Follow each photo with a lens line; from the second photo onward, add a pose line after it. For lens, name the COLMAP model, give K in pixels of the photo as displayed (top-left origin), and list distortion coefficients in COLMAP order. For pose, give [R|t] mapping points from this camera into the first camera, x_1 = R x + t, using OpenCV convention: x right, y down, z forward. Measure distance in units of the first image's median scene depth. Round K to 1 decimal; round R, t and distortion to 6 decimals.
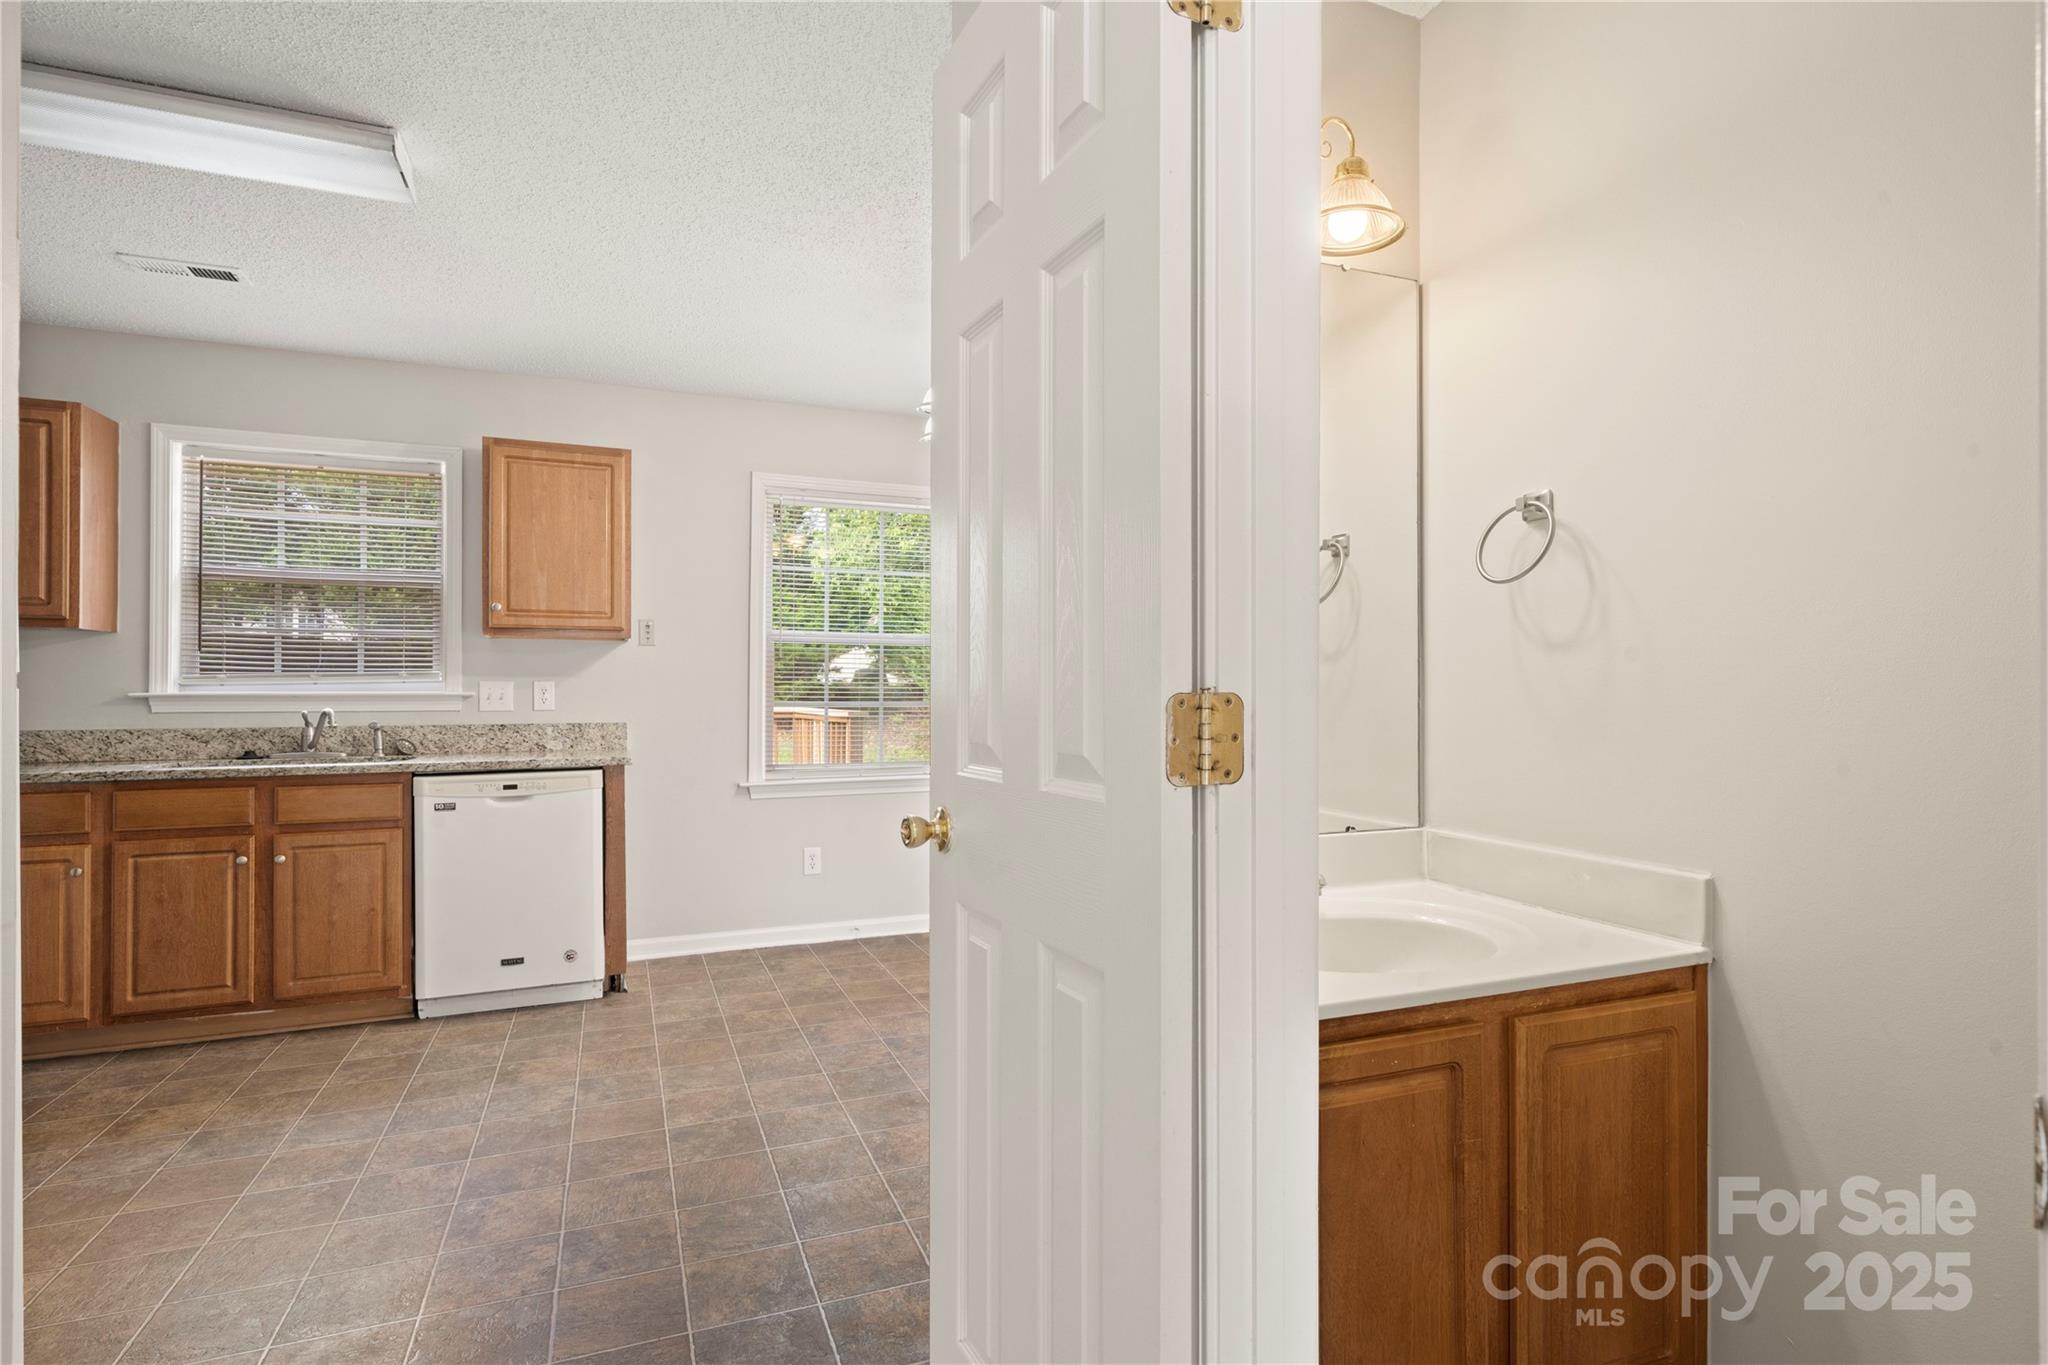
lens RADIAL K [[1028.5, 0, 1028.0], [0, 1028.5, 673.5], [0, 0, 1]] dist [0.004909, -0.000214]
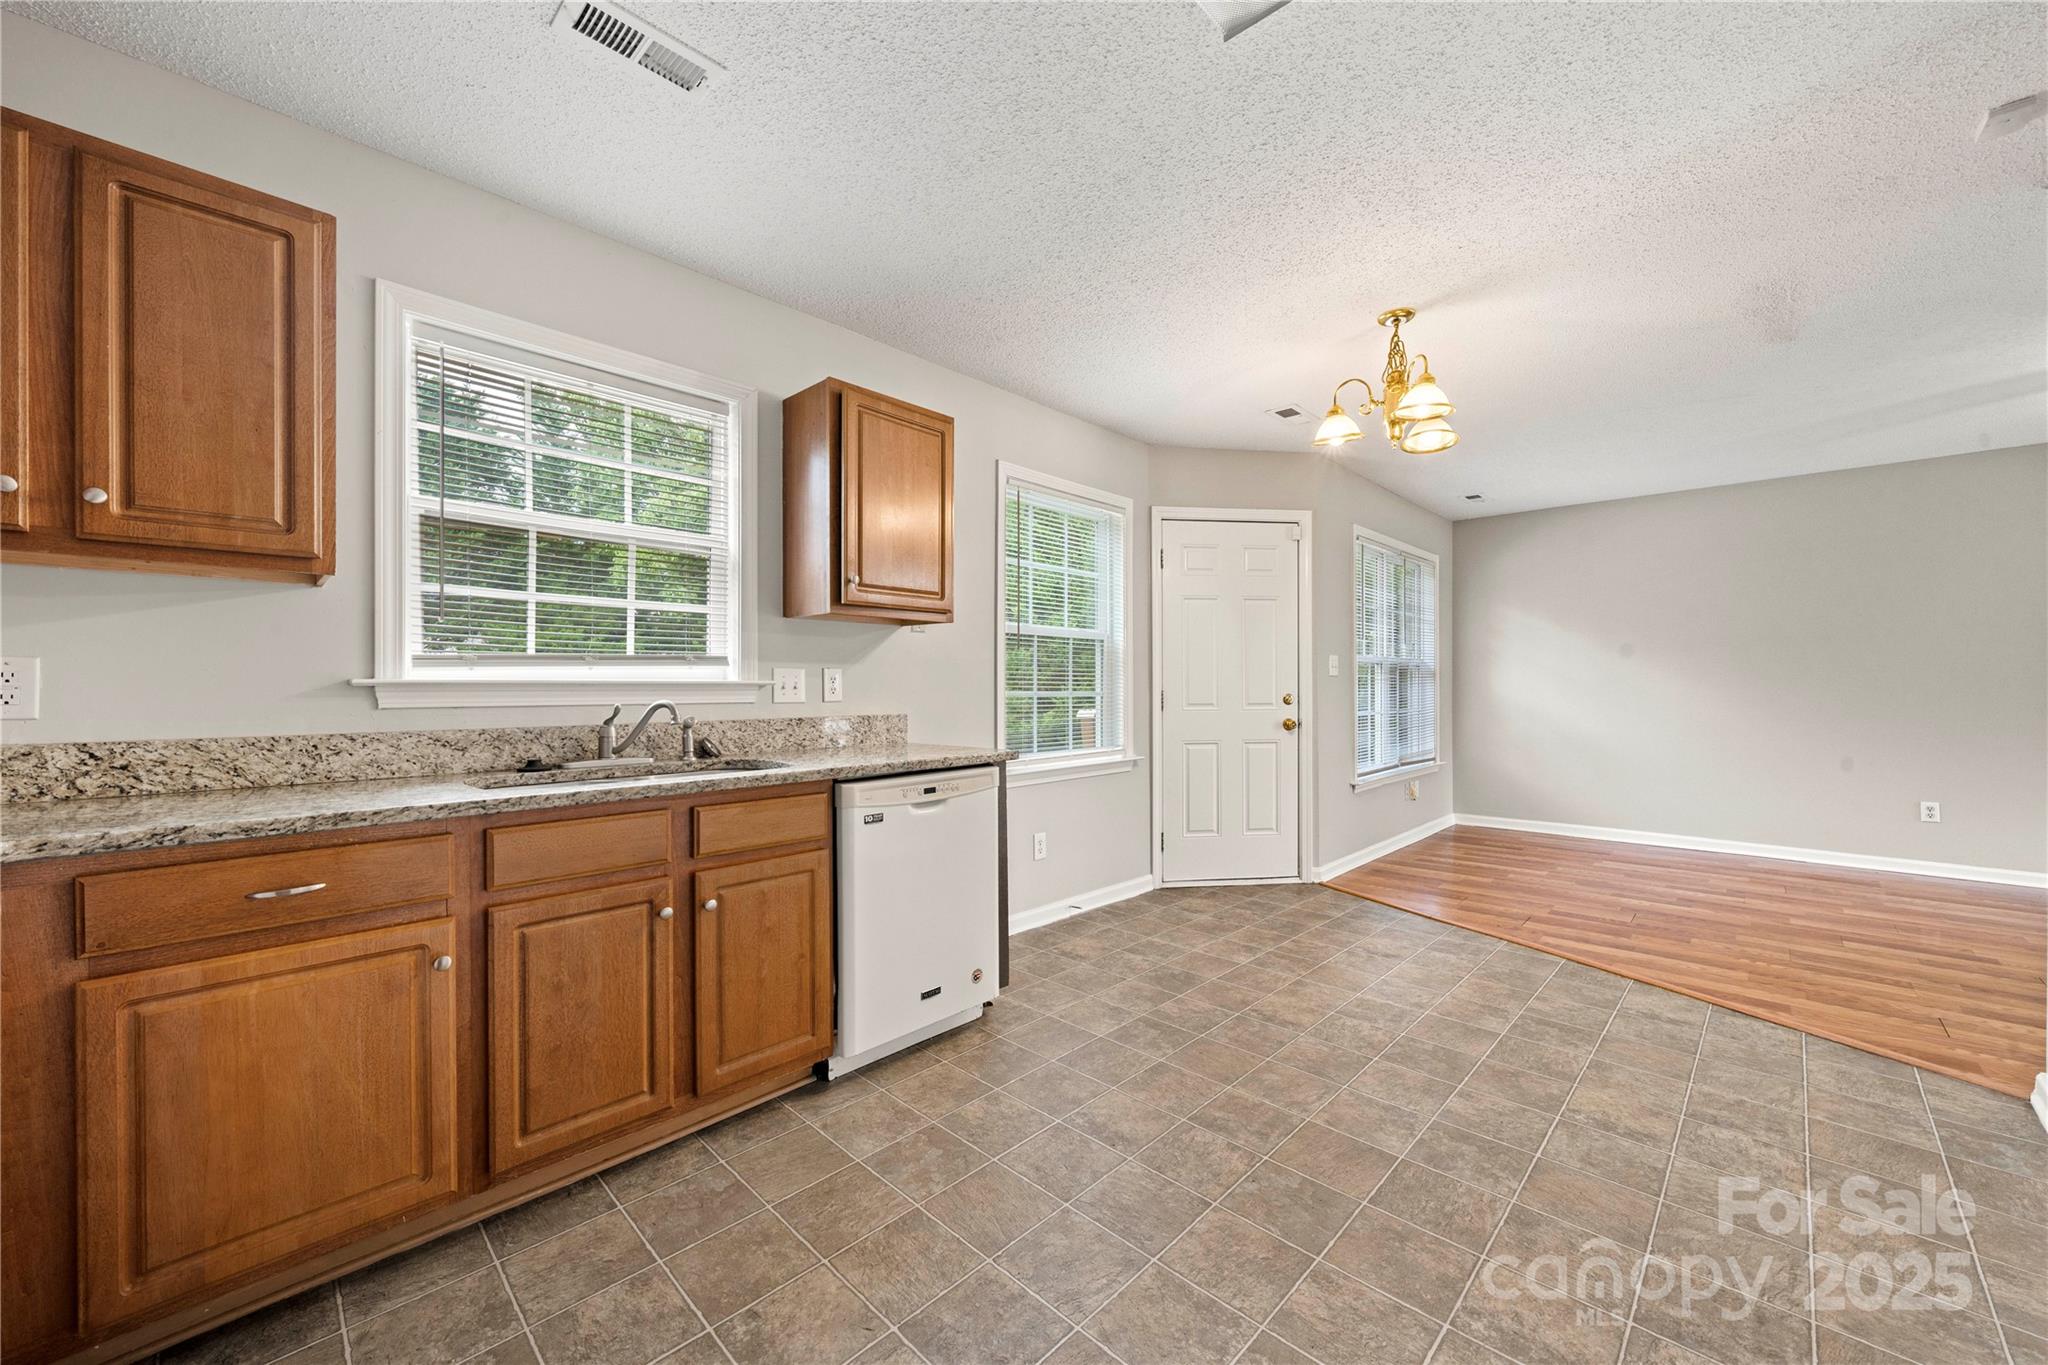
lens RADIAL K [[781.4, 0, 1026.4], [0, 781.4, 681.3], [0, 0, 1]] dist [0.002749, -0.000237]
pose [[0.916318, 0.002717, 0.400442, -0.689644], [-0.007117, 0.999930, 0.009501, 0.012752], [-0.400388, -0.011556, 0.916273, 0.372980]]
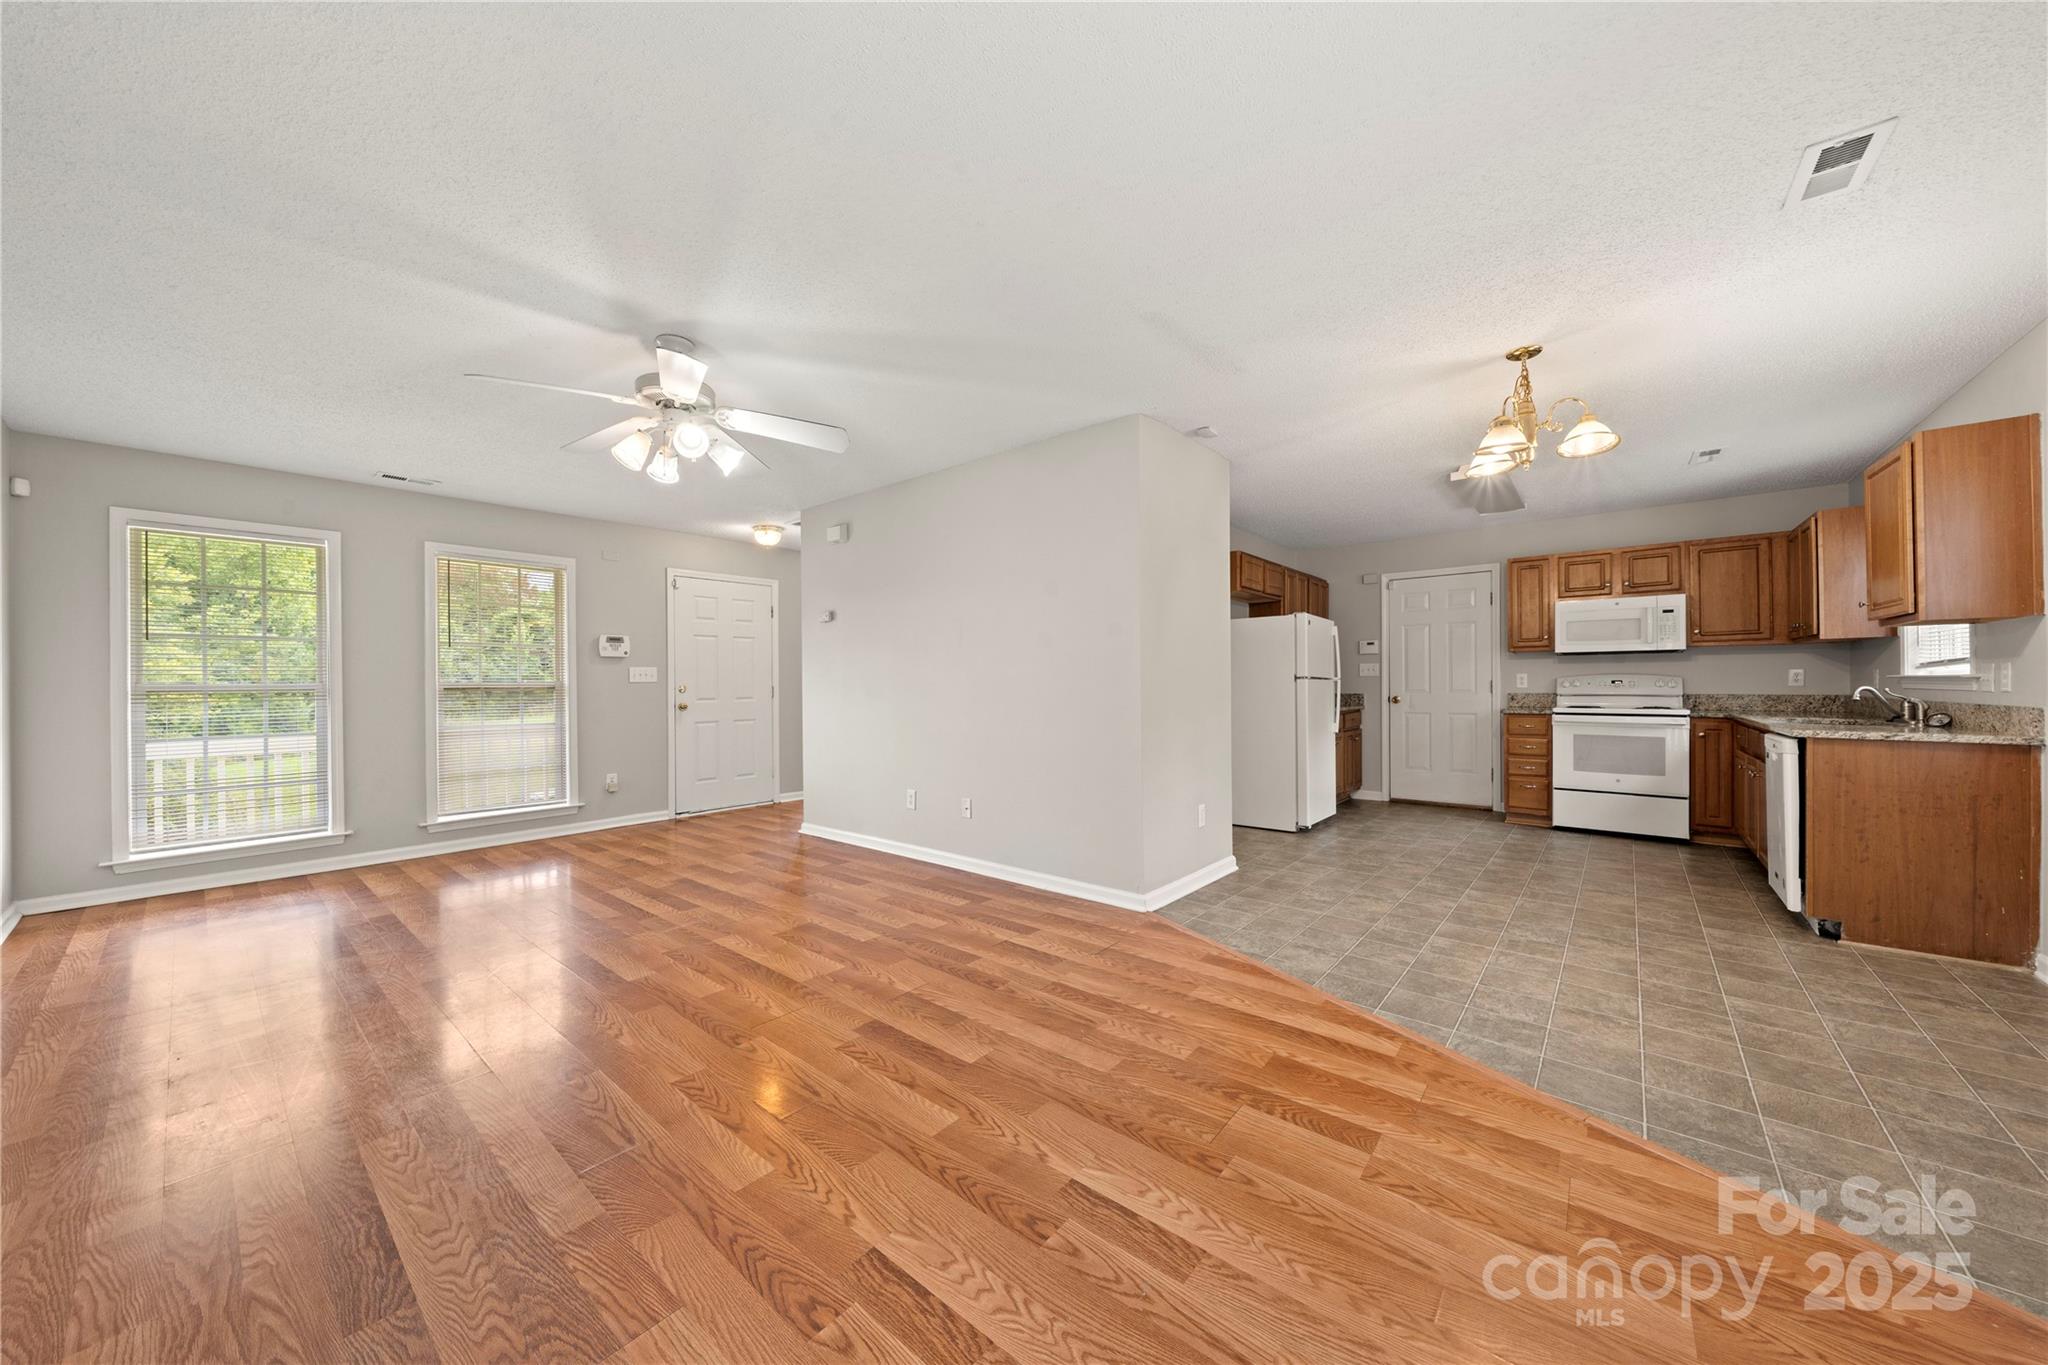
lens RADIAL K [[718.1, 0, 1019.6], [0, 718.1, 684.0], [0, 0, 1]] dist [-0.006496, 0.000303]
pose [[-0.886336, 0.007422, -0.462984, 0.807992], [0.014937, 0.999809, -0.012567, 0.026483], [0.462802, -0.018054, -0.886278, 1.371135]]
